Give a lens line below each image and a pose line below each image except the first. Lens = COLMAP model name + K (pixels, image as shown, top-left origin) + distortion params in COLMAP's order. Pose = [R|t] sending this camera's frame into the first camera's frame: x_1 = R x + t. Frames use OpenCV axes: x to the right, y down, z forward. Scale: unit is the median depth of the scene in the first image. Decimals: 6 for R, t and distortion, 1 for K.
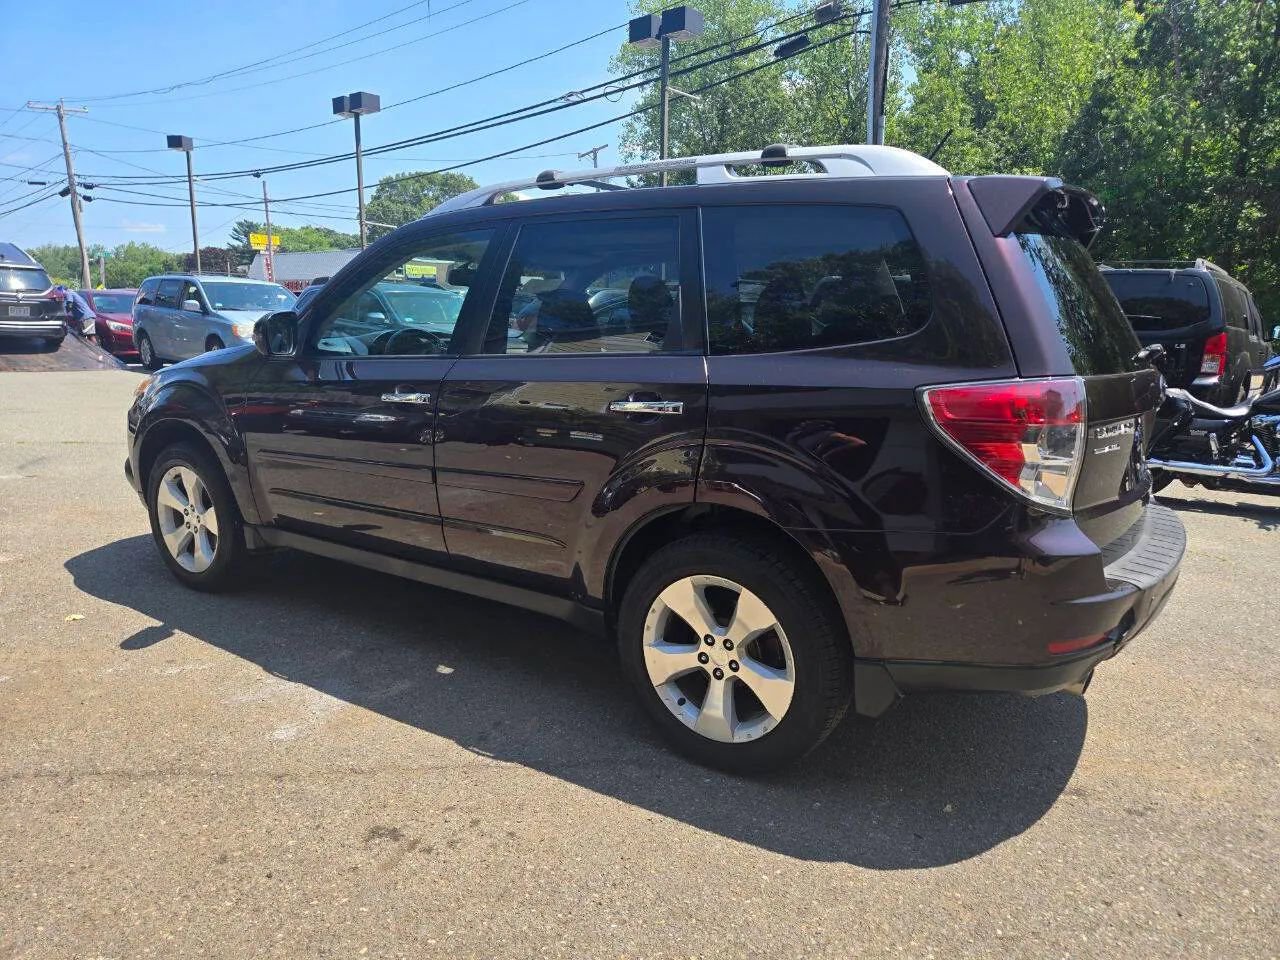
lens RADIAL K [[858.4, 0, 644.6], [0, 858.4, 473.3], [0, 0, 1]] dist [0.061267, -0.048949]
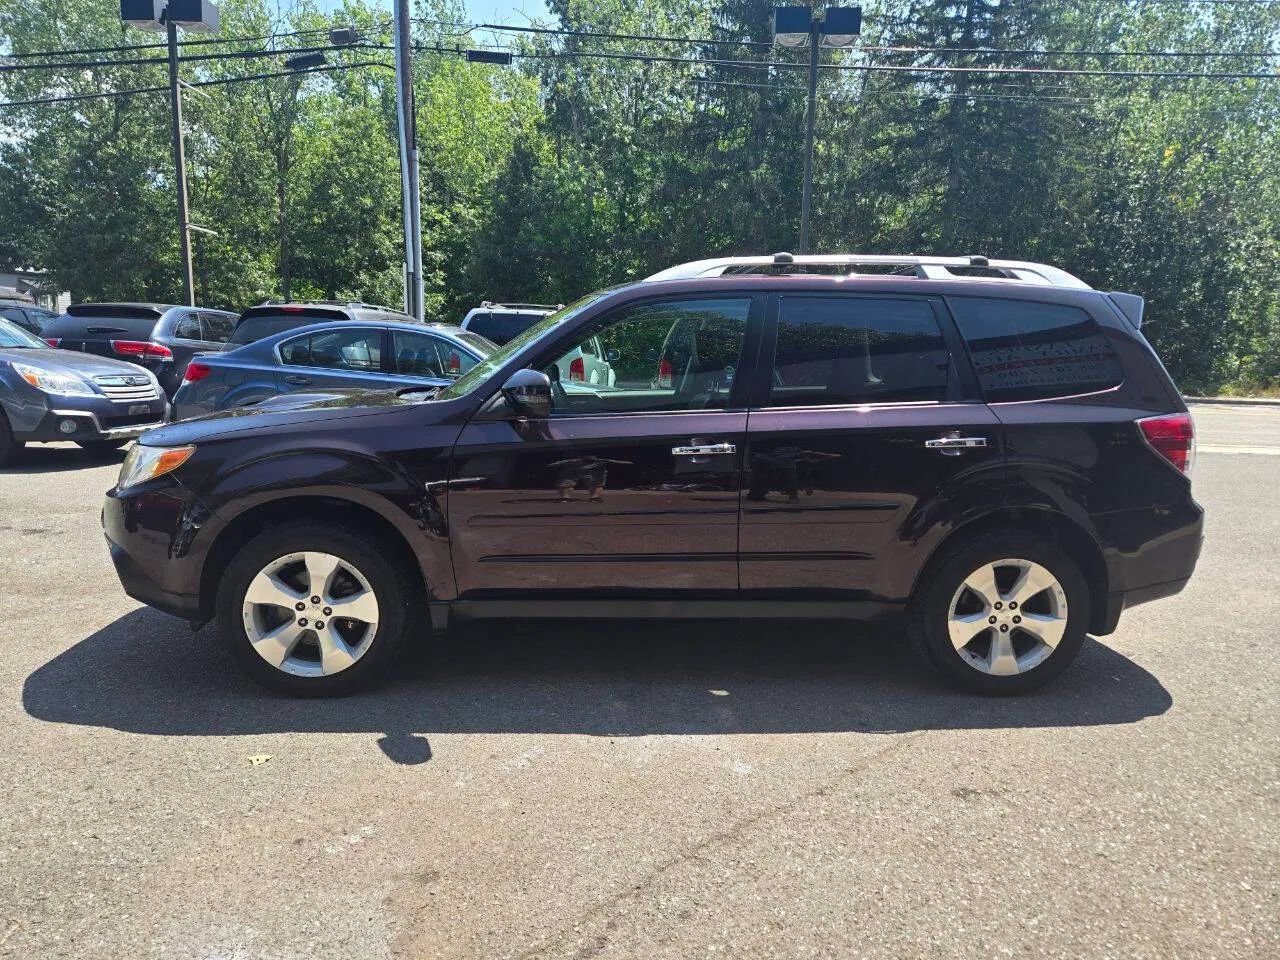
lens RADIAL K [[858.2, 0, 640.7], [0, 858.2, 470.7], [0, 0, 1]] dist [0.063368, -0.052037]
pose [[0.777686, -0.082381, 0.623232, -1.006092], [0.096368, 0.995281, 0.011309, -0.079317], [-0.621223, 0.051265, 0.781955, 0.197193]]
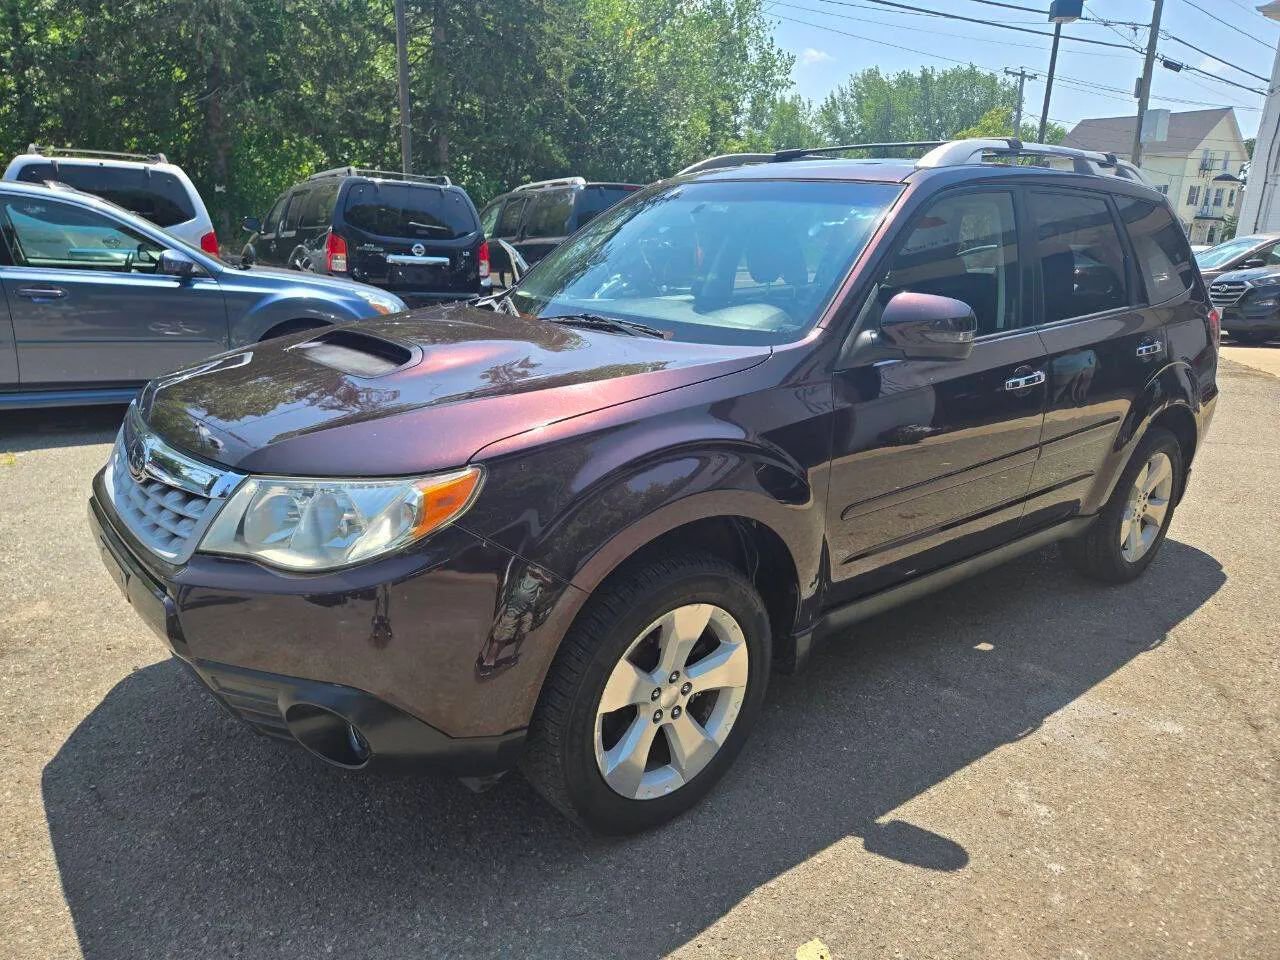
lens RADIAL K [[858.4, 0, 644.6], [0, 858.4, 473.3], [0, 0, 1]] dist [0.061267, -0.048949]
pose [[0.276042, -0.266488, 0.923464, -1.252285], [0.140620, 0.961654, 0.235475, -0.262934], [-0.950803, 0.064857, 0.302930, 1.094947]]
